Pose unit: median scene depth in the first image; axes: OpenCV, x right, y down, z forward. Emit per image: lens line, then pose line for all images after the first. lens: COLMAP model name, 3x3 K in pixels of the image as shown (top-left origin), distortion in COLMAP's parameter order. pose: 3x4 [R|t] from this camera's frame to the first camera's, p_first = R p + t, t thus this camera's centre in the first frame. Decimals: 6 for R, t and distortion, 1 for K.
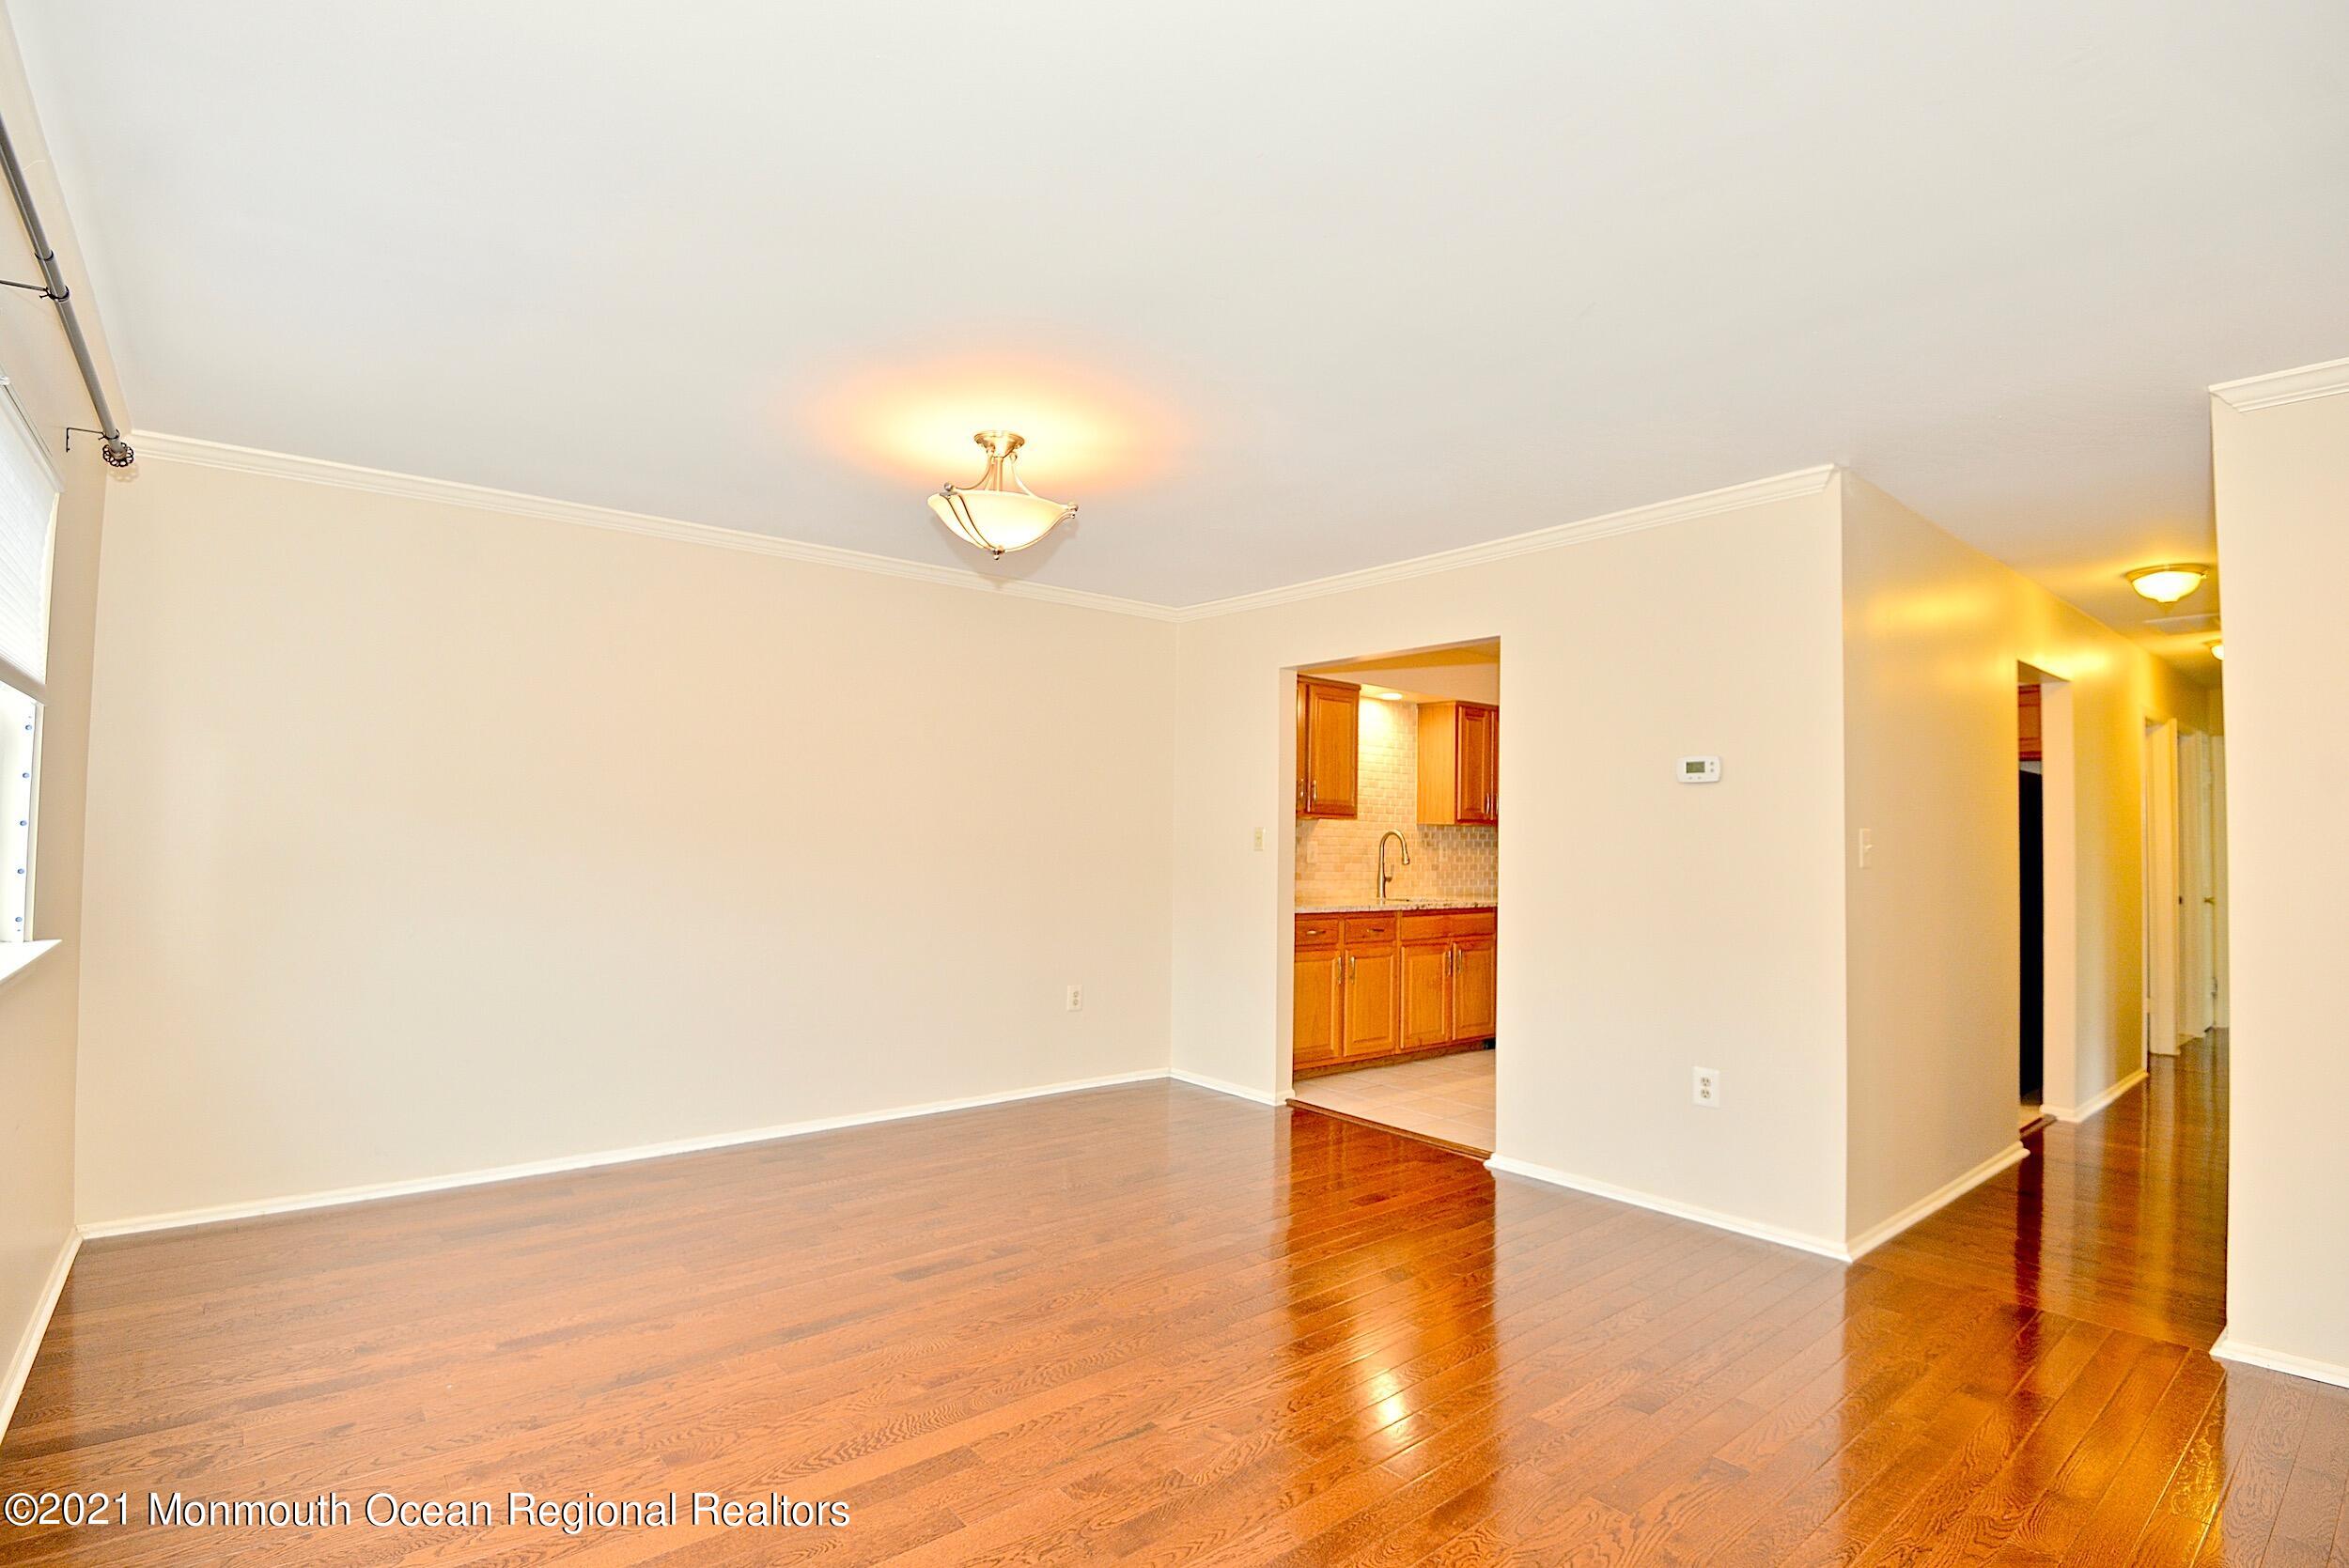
lens RADIAL K [[1126.3, 0, 1152.4], [0, 1126.3, 784.0], [0, 0, 1]] dist [-0.001625, -0.028712]
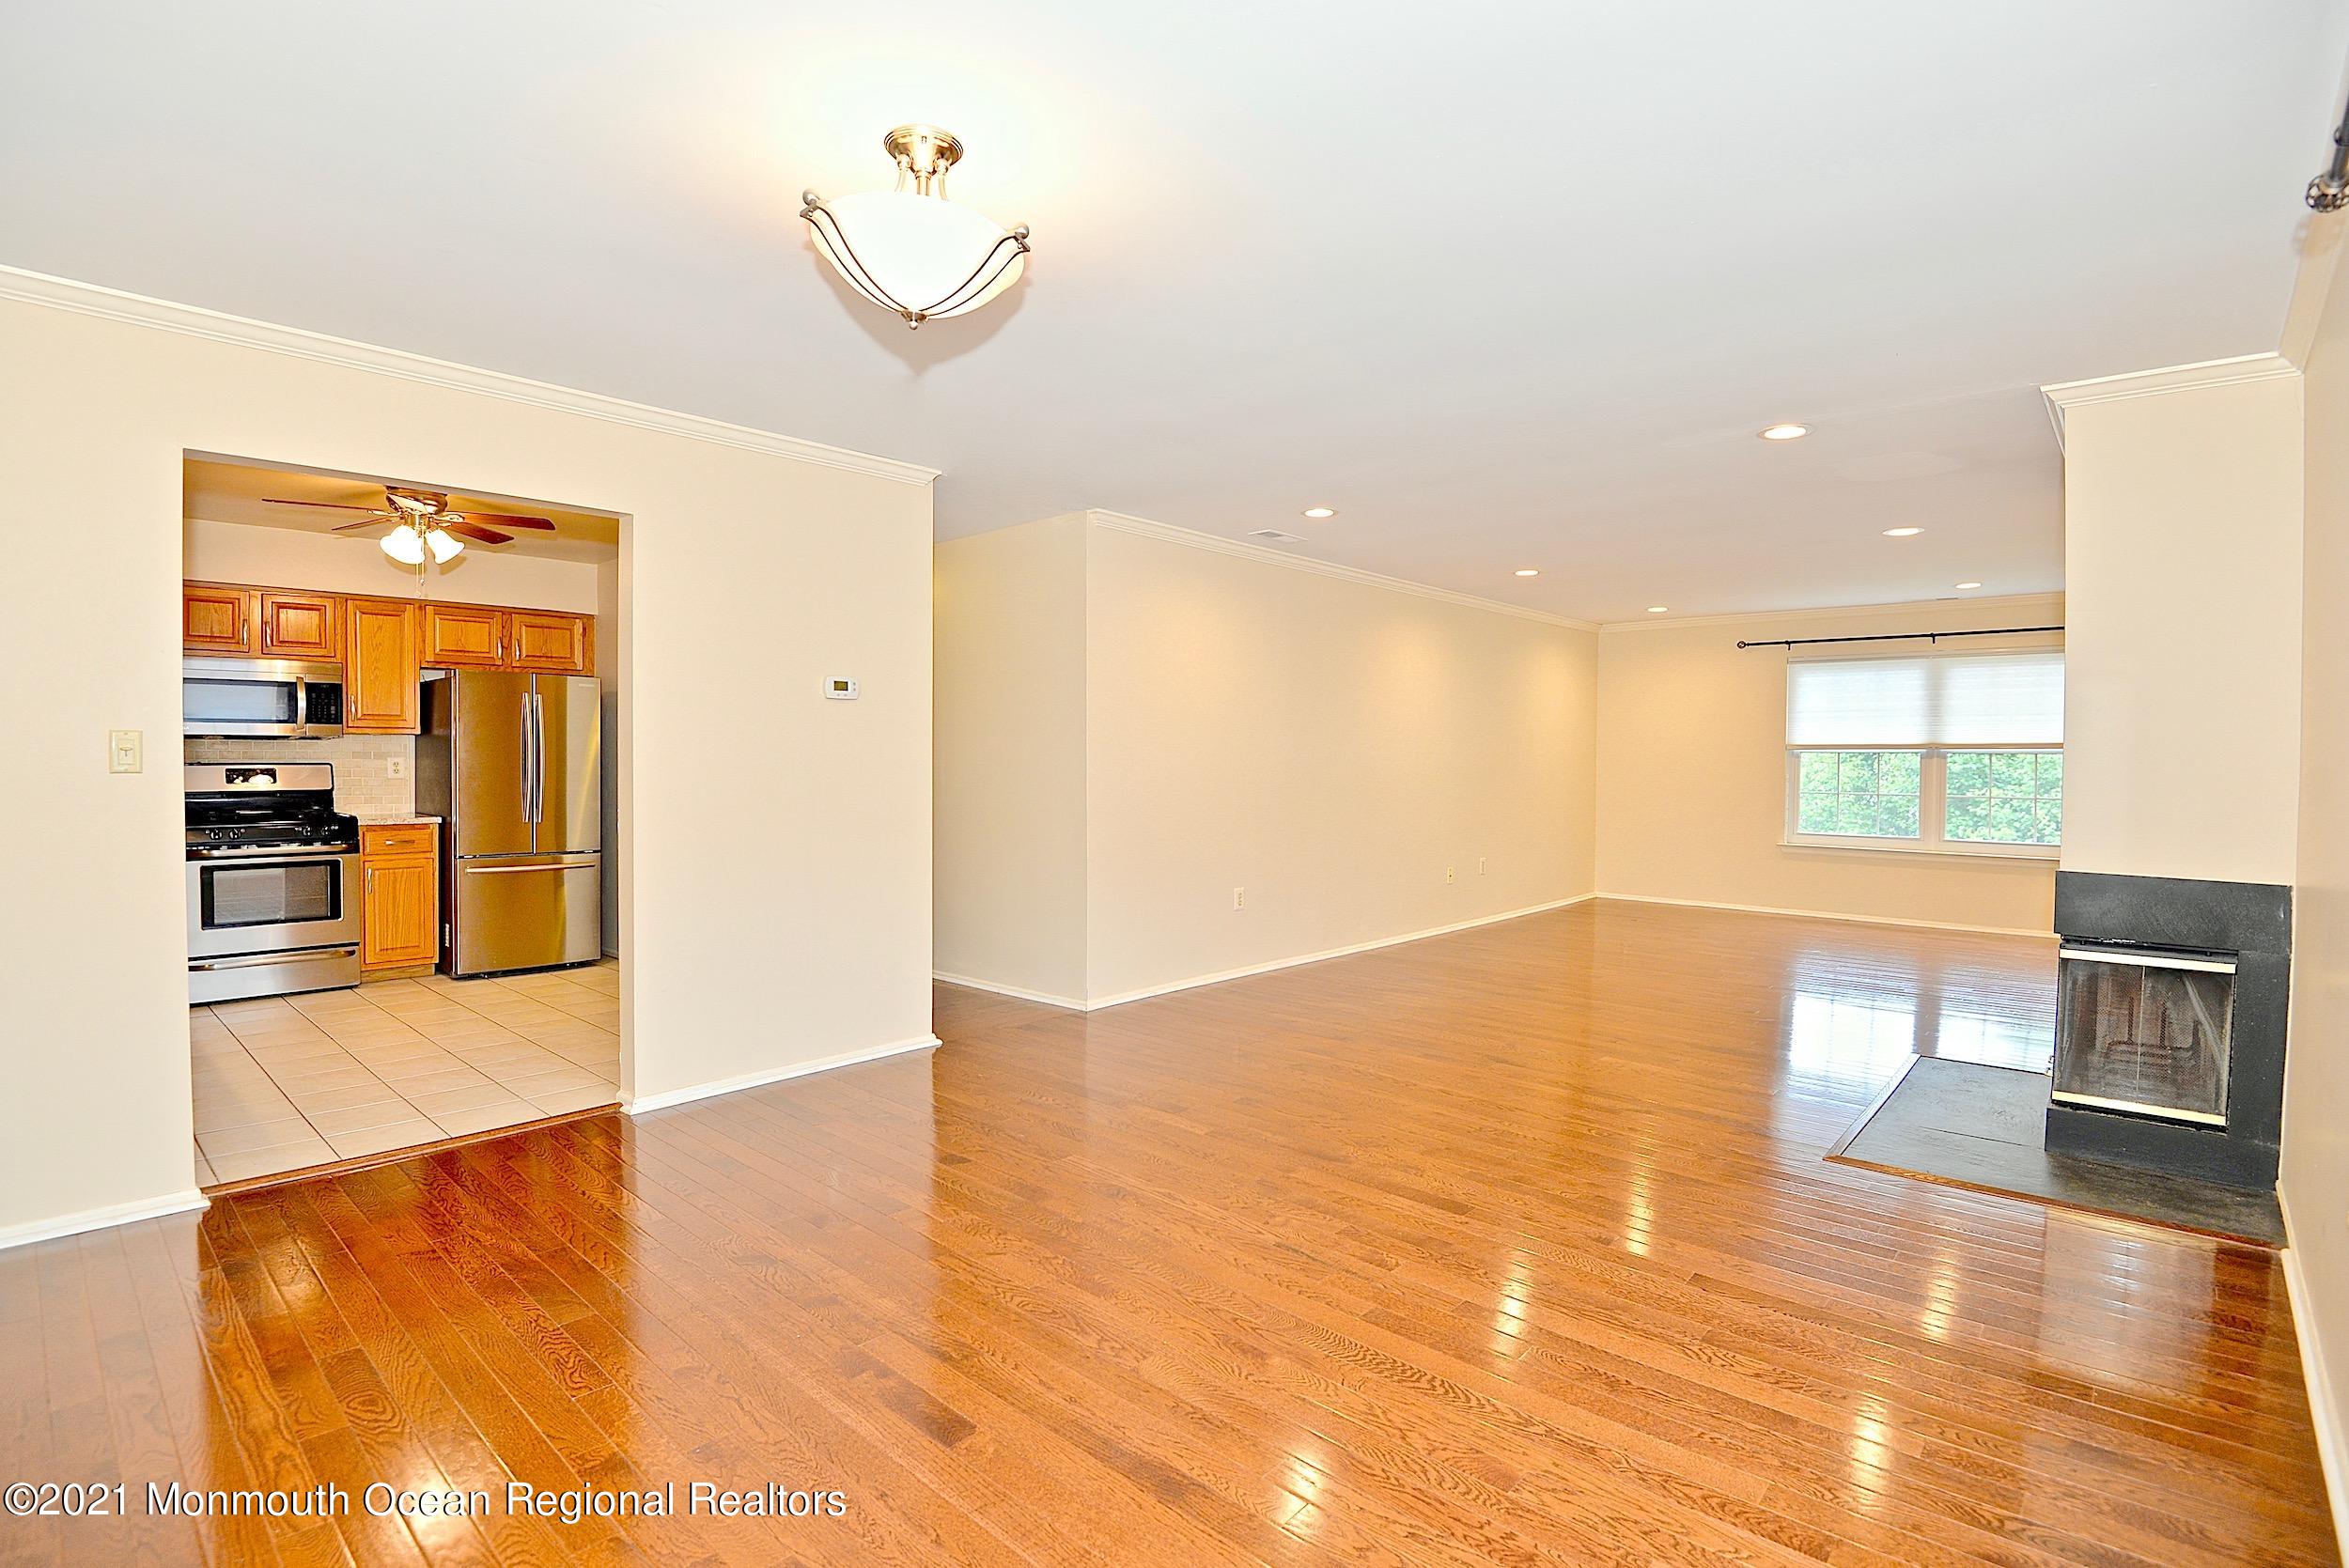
lens RADIAL K [[1126.3, 0, 1152.4], [0, 1126.3, 784.0], [0, 0, 1]] dist [-0.001625, -0.028712]
pose [[-0.142664, -0.044645, 0.988764, -0.991588], [-0.046807, 0.998169, 0.038316, 0.036987], [-0.988664, -0.040815, -0.144493, 1.148522]]
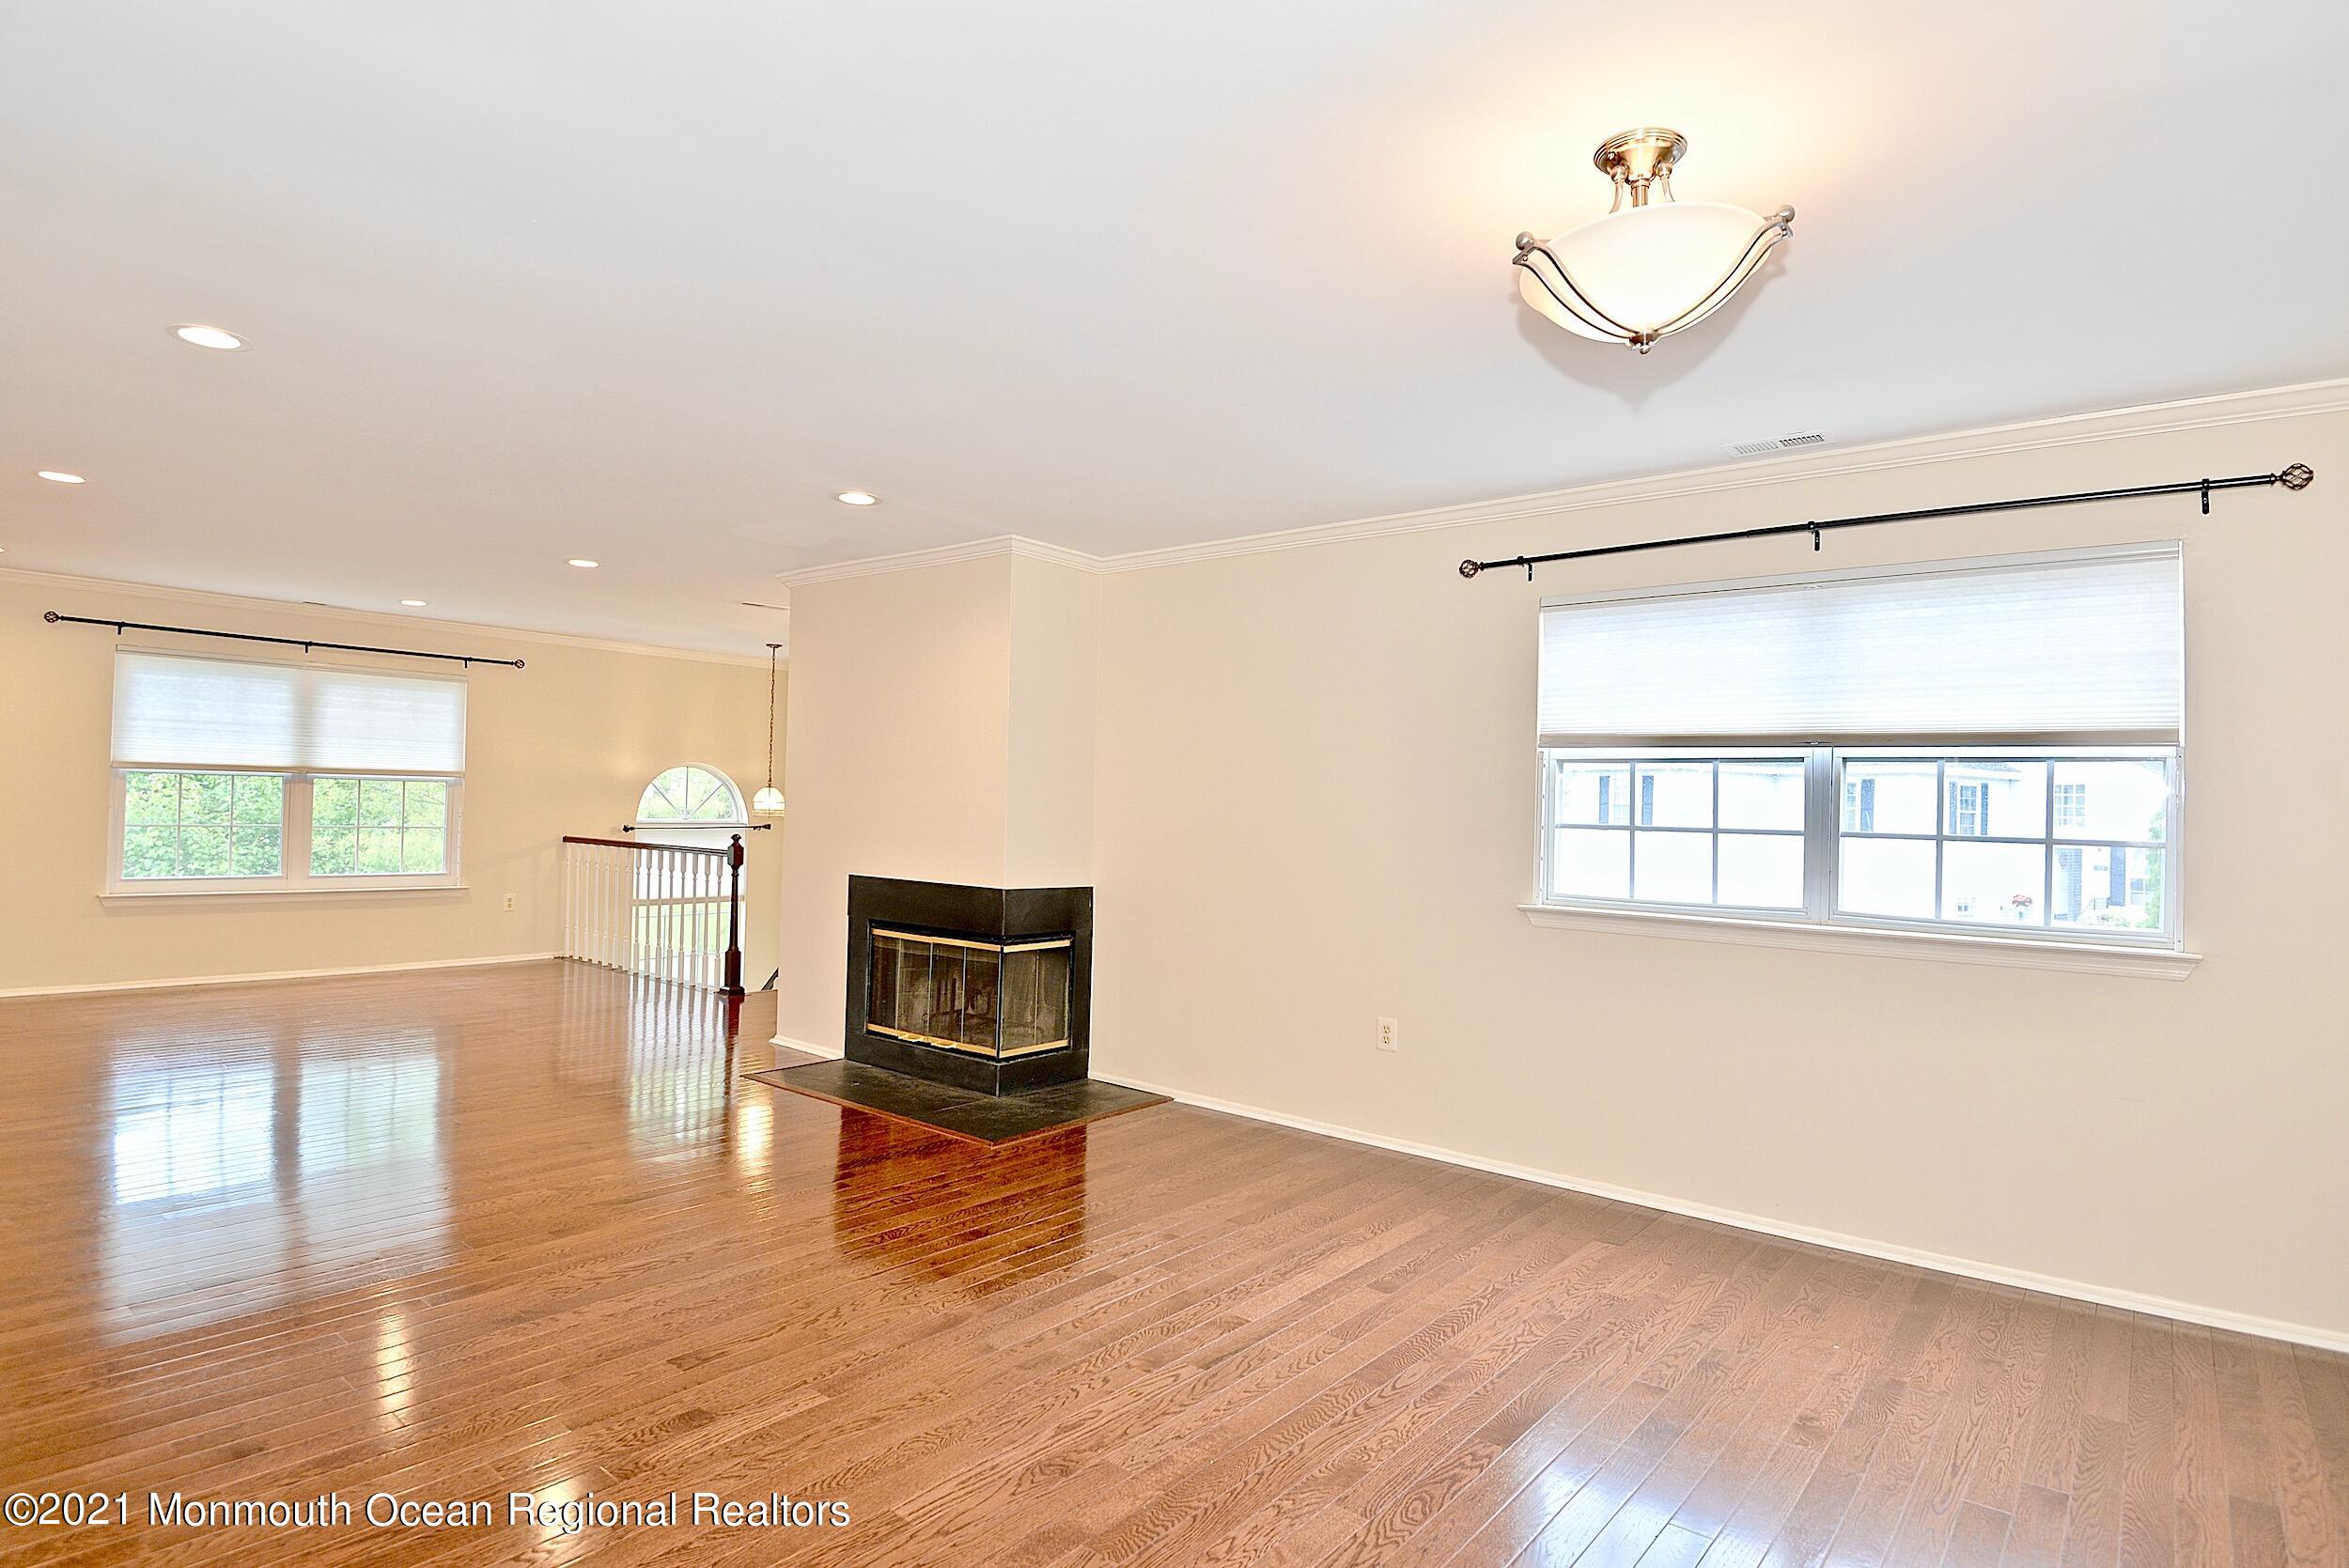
lens RADIAL K [[1237.8, 0, 1174.5], [0, 1237.8, 784.0], [0, 0, 1]] dist [-0.014657, -0.000114]
pose [[-0.976646, -0.048694, -0.209264, 0.260547], [-0.037459, 0.997653, -0.057320, 0.073305], [0.211564, -0.048142, -0.976178, 1.880256]]
